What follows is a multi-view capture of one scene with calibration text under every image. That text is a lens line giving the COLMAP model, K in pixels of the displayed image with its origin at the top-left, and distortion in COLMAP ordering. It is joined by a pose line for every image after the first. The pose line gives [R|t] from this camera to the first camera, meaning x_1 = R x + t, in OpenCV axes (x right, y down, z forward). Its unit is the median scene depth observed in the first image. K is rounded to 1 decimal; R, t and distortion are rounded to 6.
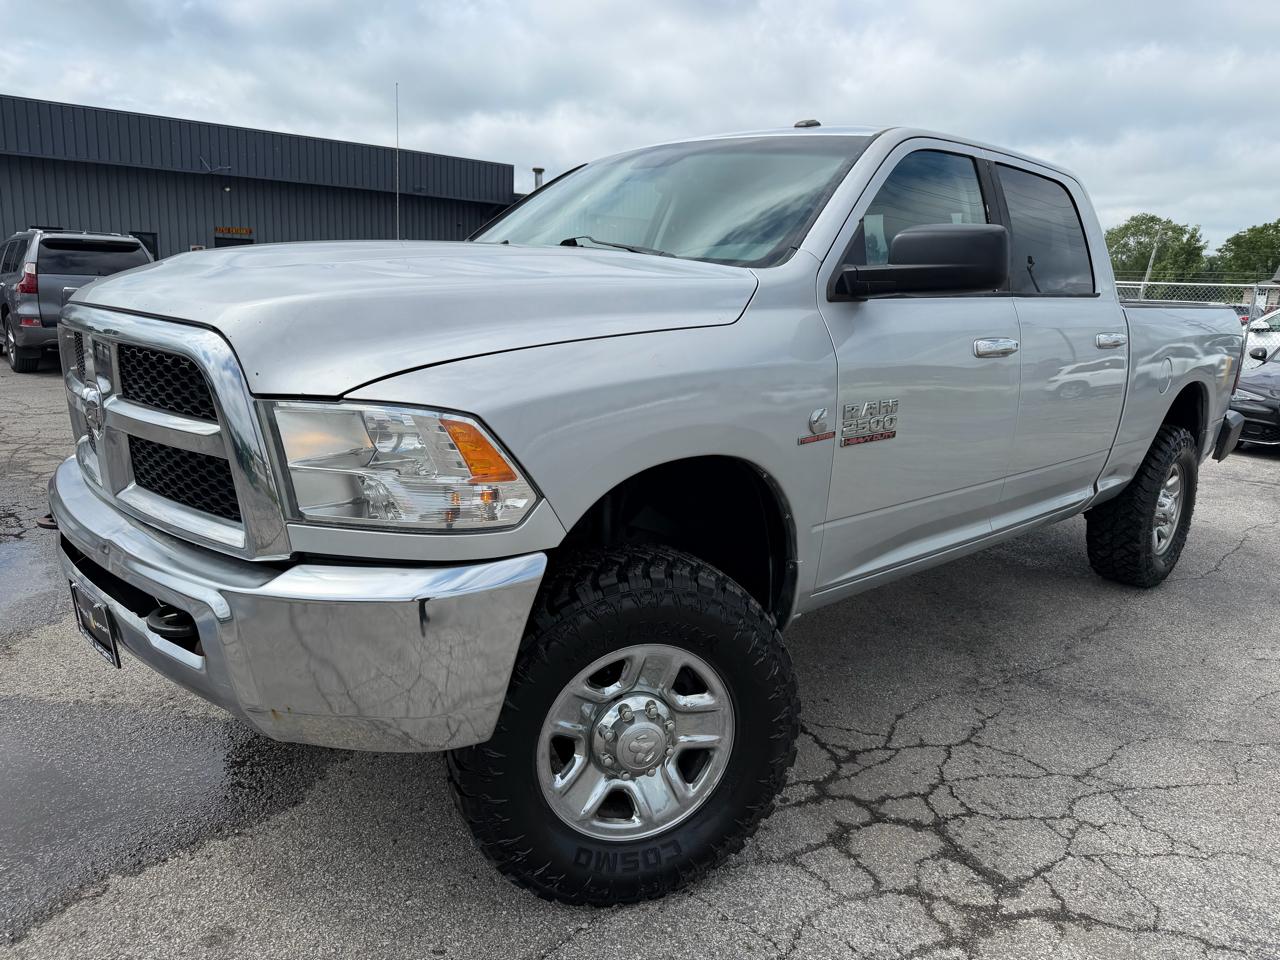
lens RADIAL K [[908.7, 0, 642.7], [0, 908.7, 478.7], [0, 0, 1]] dist [0.004988, -0.003486]
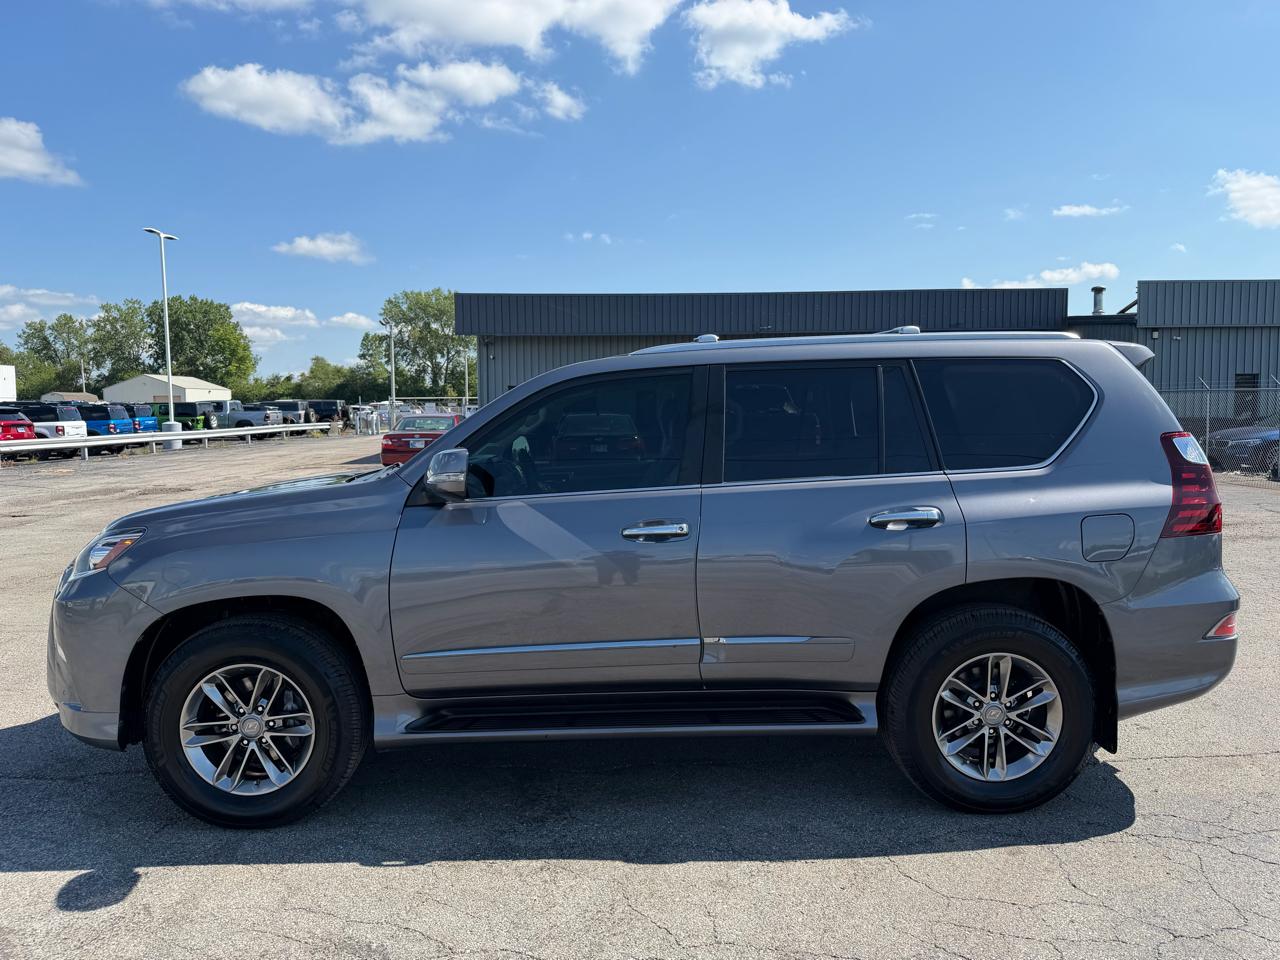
lens RADIAL K [[907.8, 0, 636.4], [0, 907.8, 480.6], [0, 0, 1]] dist [0.037508, -0.043893]
pose [[0.748475, 0.006265, -0.663133, 1.704821], [-0.100850, 0.989400, -0.104482, -0.026195], [0.655449, 0.145079, 0.741174, 0.332364]]
